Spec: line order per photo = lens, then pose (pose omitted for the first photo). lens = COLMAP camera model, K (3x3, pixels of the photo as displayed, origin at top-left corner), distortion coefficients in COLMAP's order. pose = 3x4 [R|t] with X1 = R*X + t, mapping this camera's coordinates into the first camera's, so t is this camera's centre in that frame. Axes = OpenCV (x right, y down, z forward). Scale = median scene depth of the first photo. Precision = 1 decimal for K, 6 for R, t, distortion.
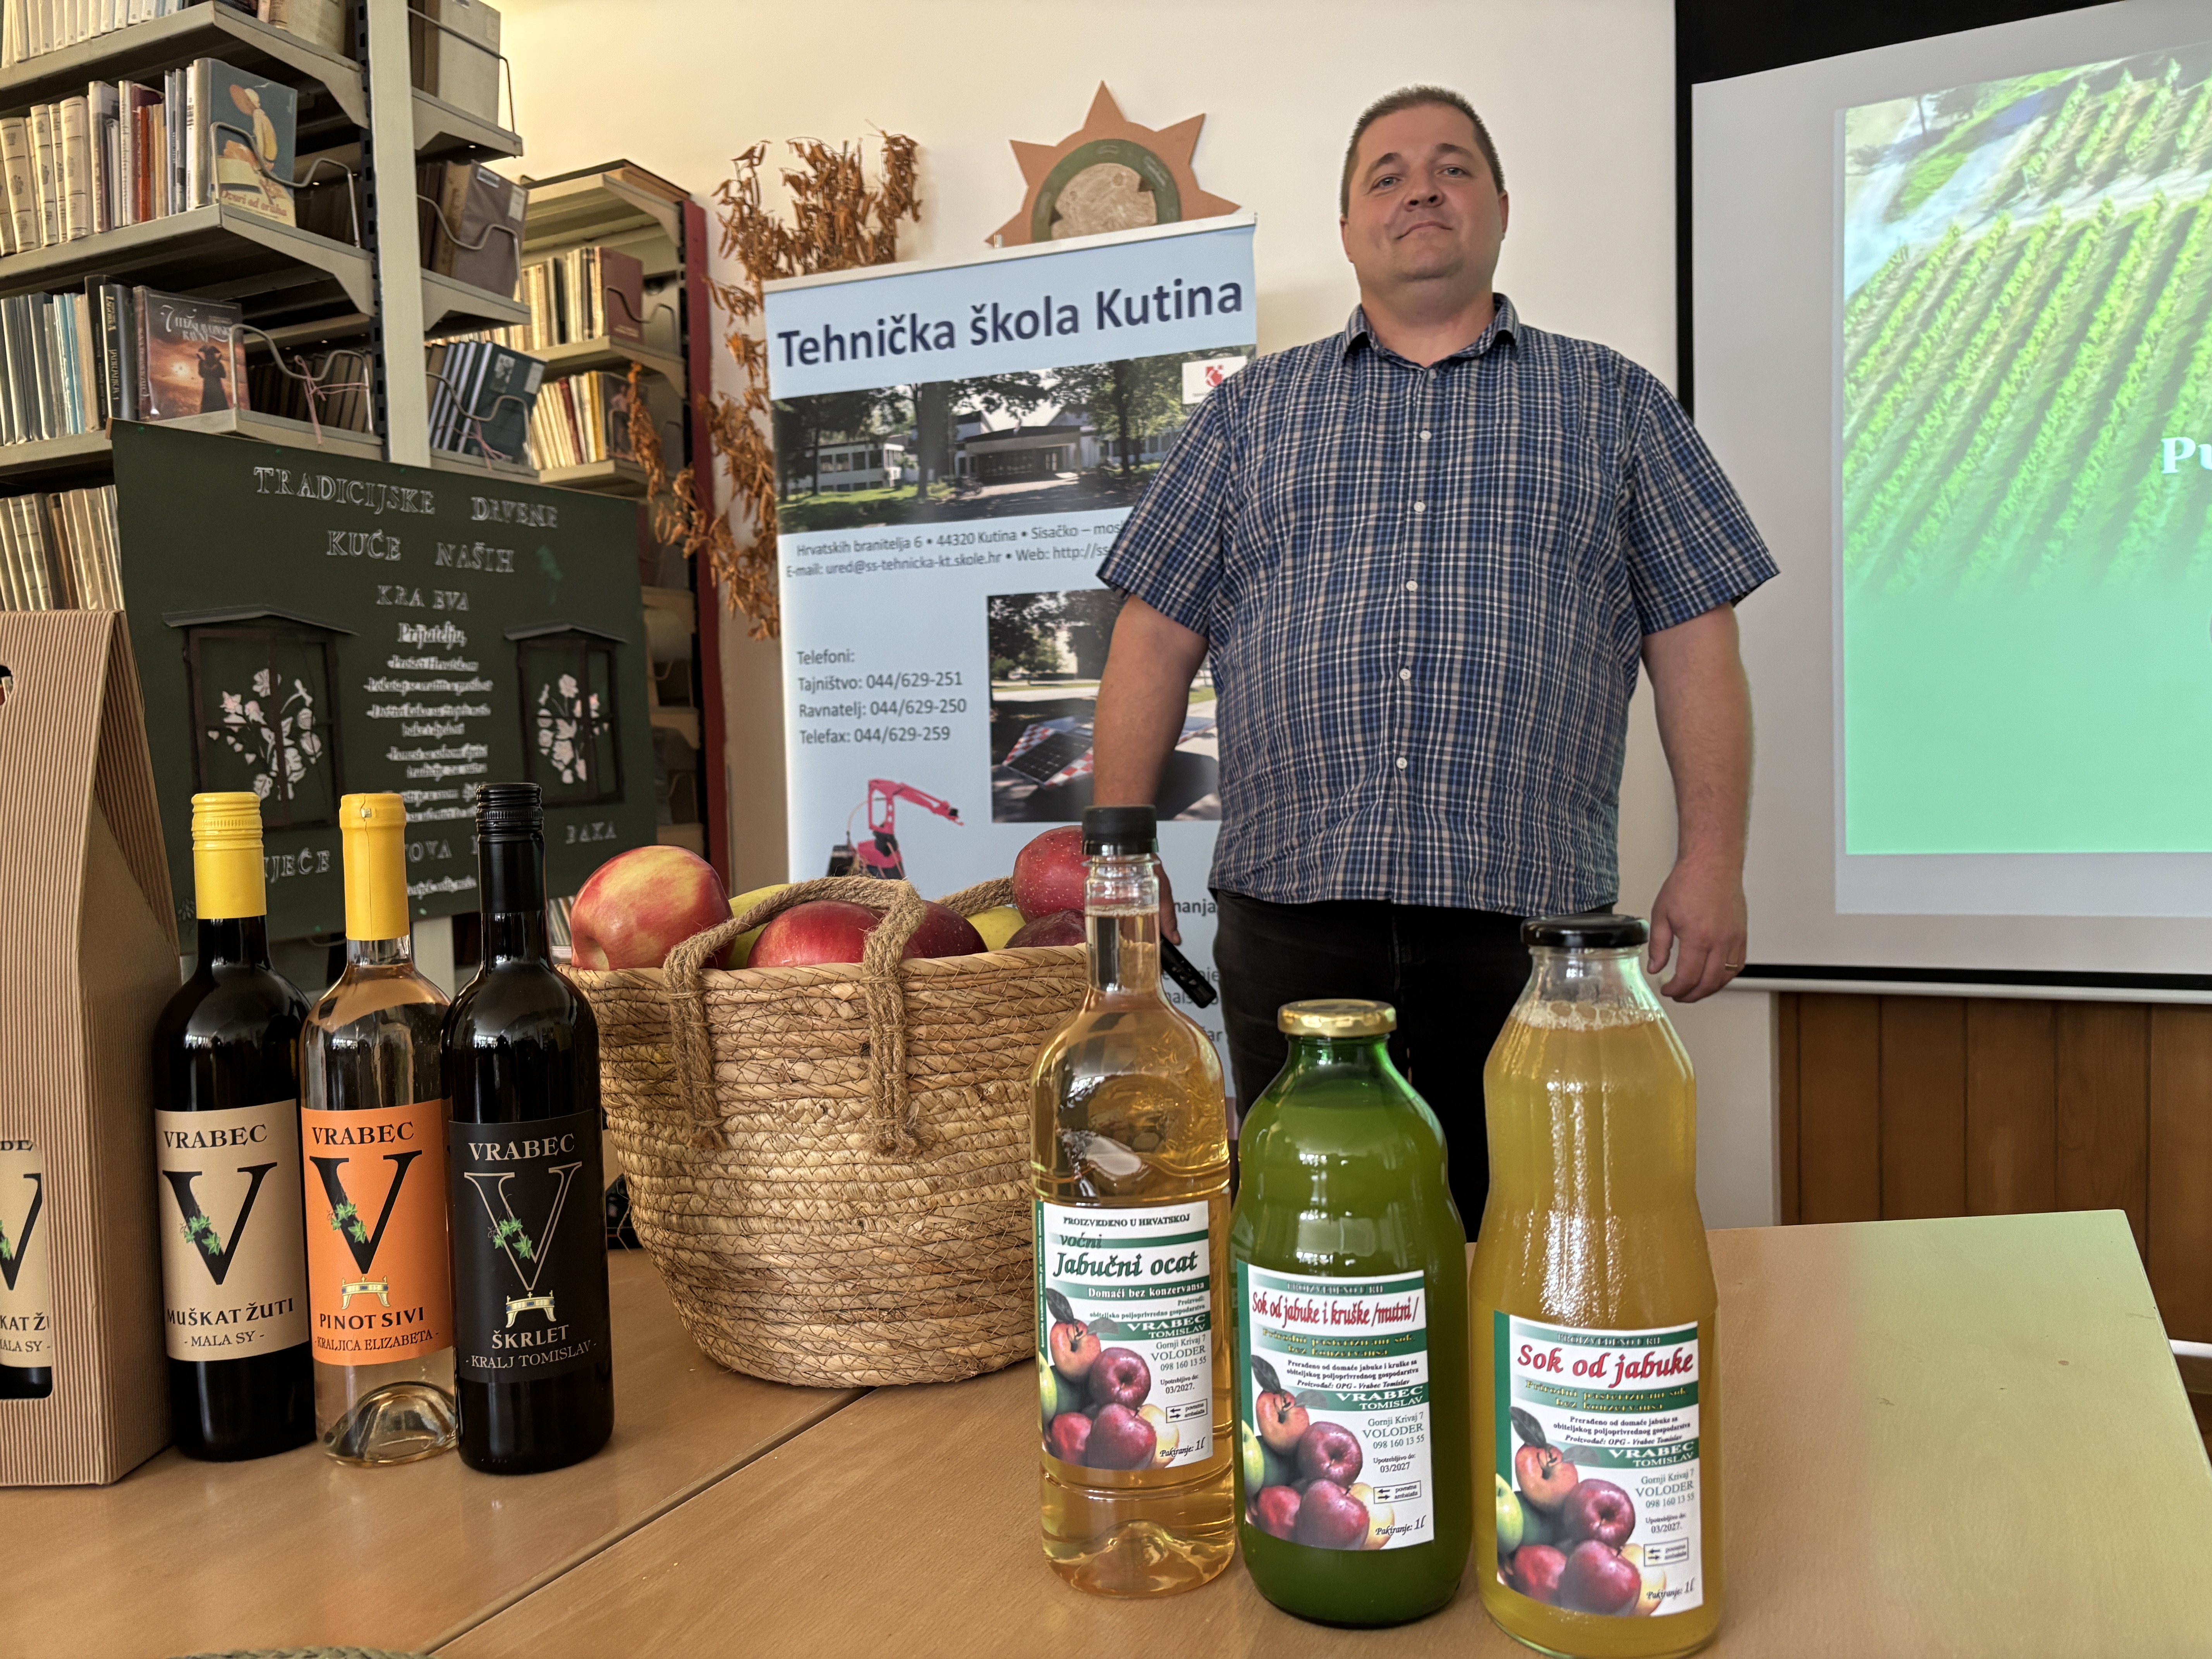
lens RADIAL K [[1665.2, 0, 1105.2], [0, 1665.2, 839.2], [0, 0, 1]] dist [0.043517, -0.057693]
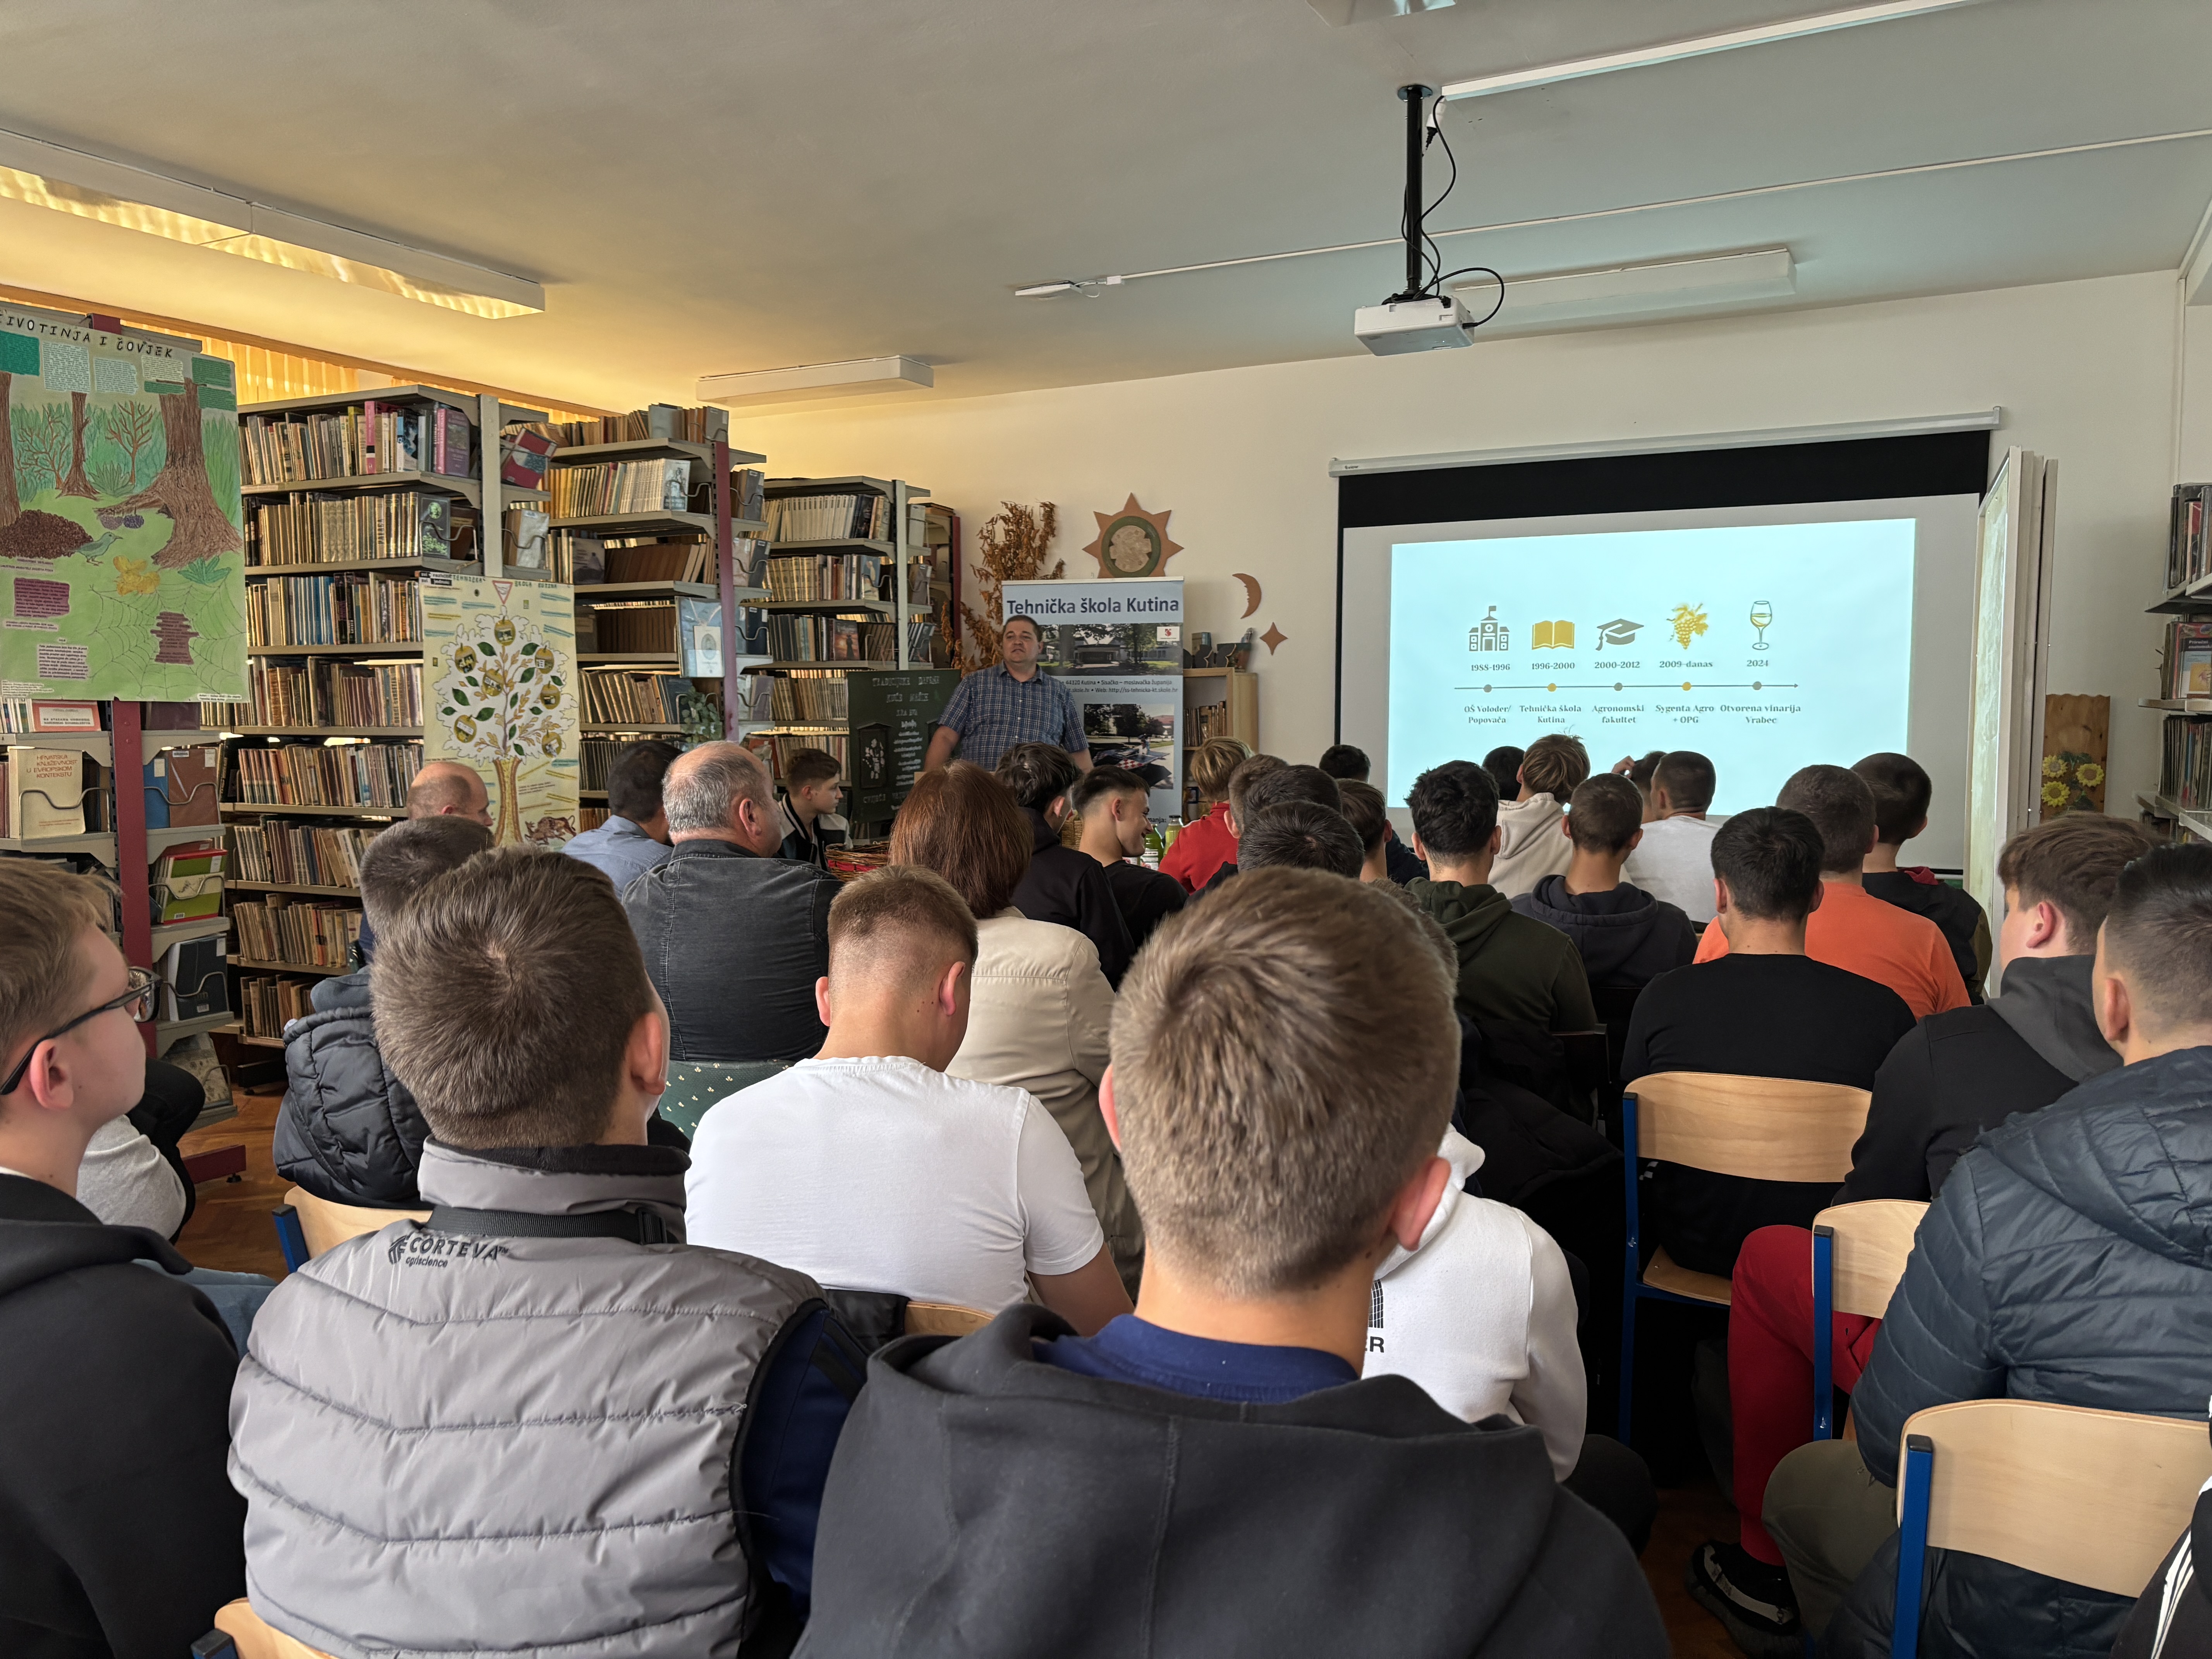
lens RADIAL K [[1665.2, 0, 1105.2], [0, 1665.2, 839.2], [0, 0, 1]] dist [0.043517, -0.057693]
pose [[0.999660, 0.024727, -0.008256, -0.008751], [-0.024346, 0.998758, 0.043479, -0.044826], [0.009320, -0.043263, 0.999020, -1.758702]]
